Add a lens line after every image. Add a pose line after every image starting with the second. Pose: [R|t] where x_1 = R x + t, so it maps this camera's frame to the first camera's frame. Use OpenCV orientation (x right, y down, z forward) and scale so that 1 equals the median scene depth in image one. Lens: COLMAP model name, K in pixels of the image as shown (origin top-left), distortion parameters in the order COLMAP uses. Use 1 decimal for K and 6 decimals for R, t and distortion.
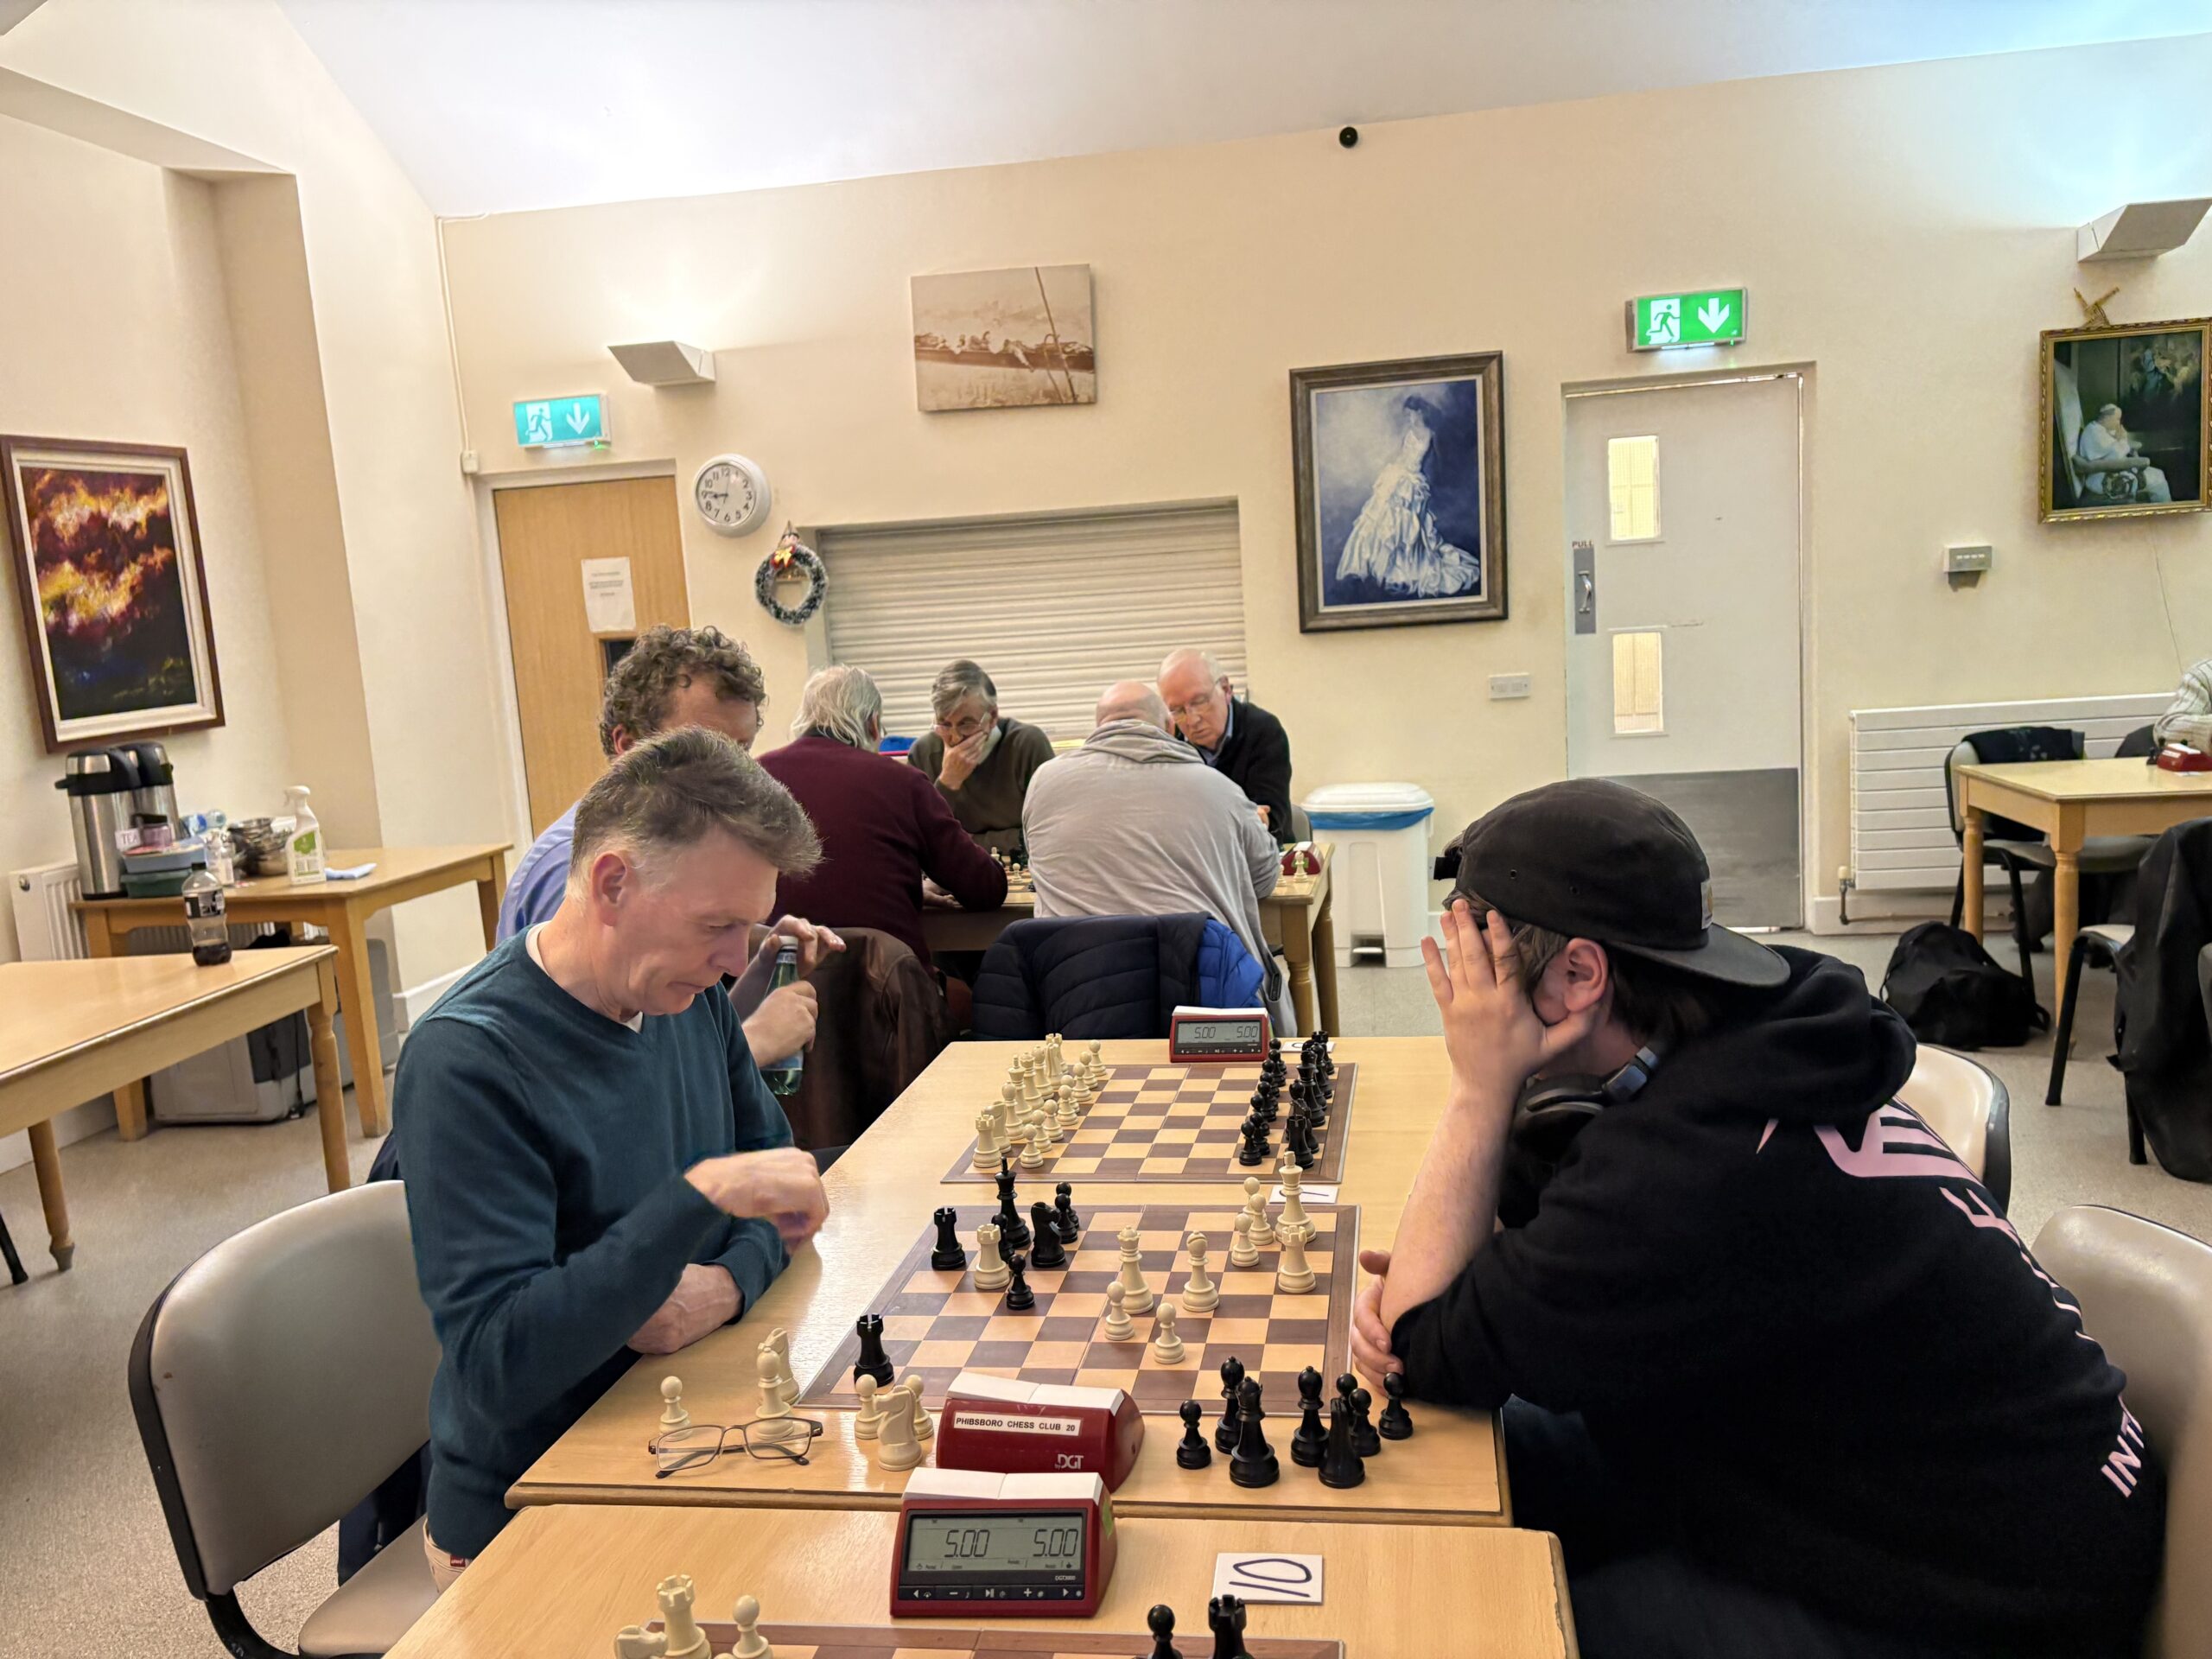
lens RADIAL K [[1680.7, 0, 1113.0], [0, 1680.7, 834.0], [0, 0, 1]] dist [0.048574, -0.056085]
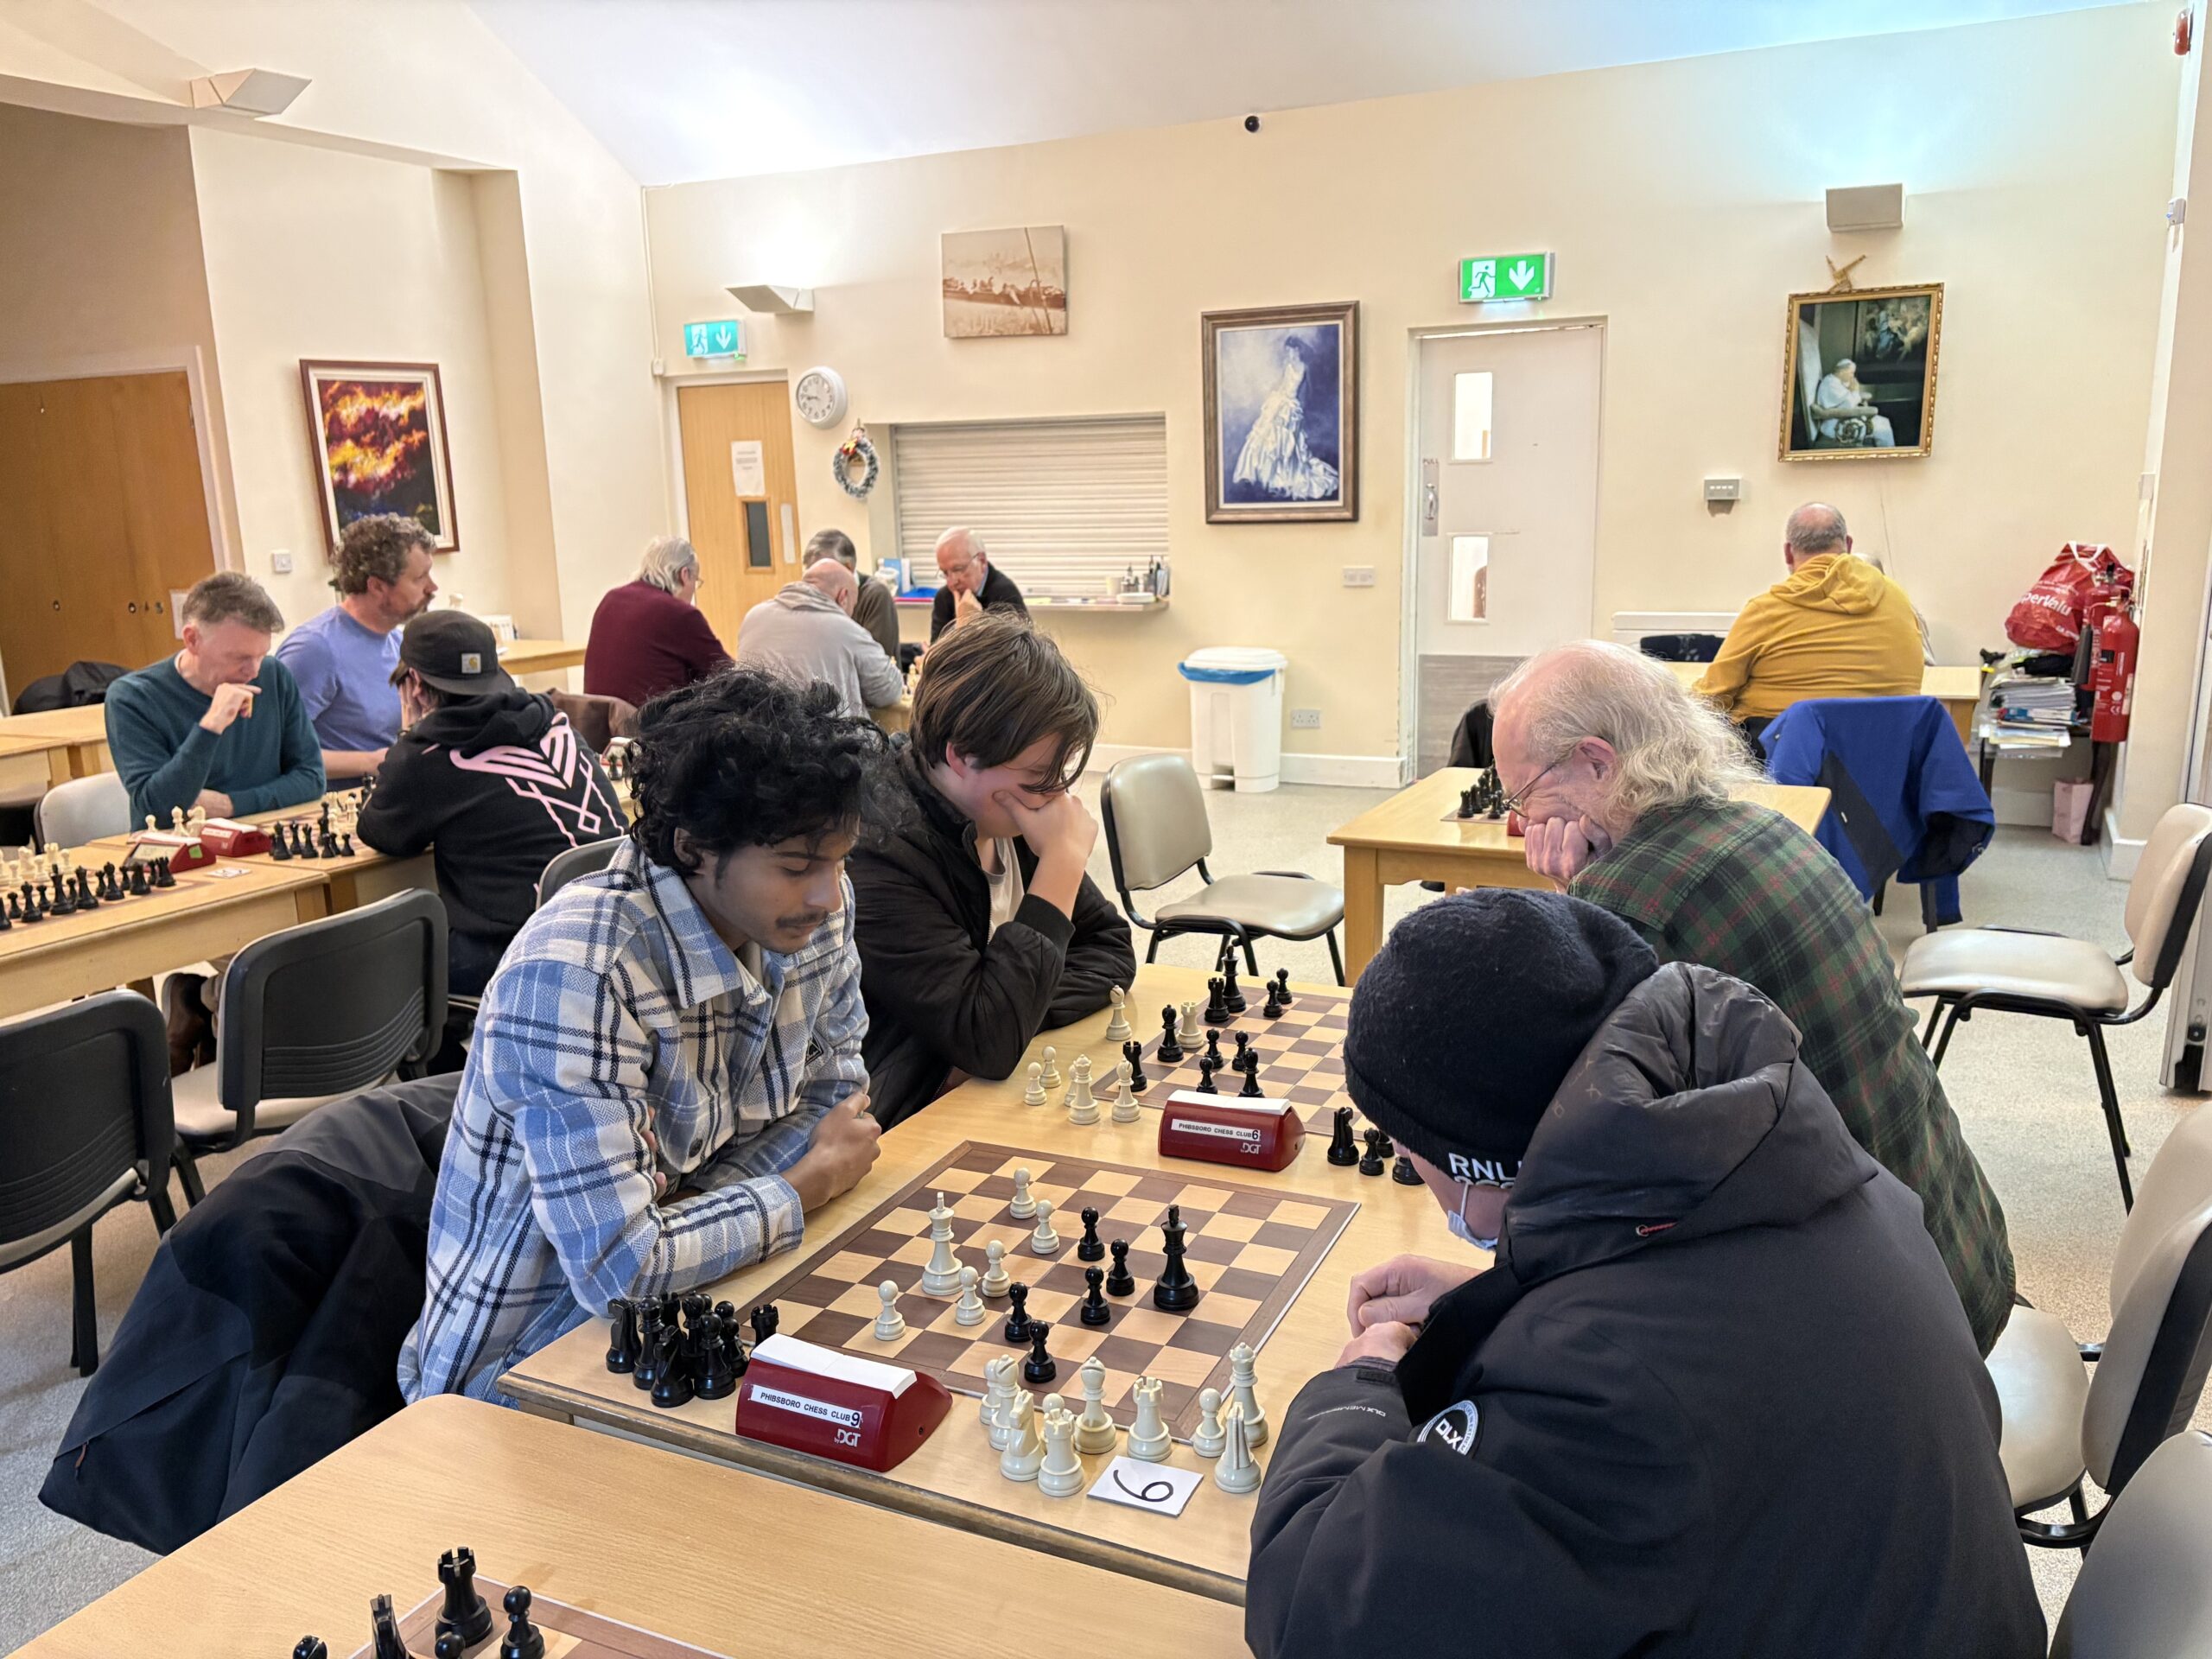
lens RADIAL K [[1680.7, 0, 1097.5], [0, 1680.7, 836.7], [0, 0, 1]] dist [0.048574, -0.056085]
pose [[0.951180, 0.103717, -0.290689, 0.440395], [-0.077319, 0.991887, 0.100905, -0.007892], [0.298796, -0.073503, 0.951482, -0.253638]]
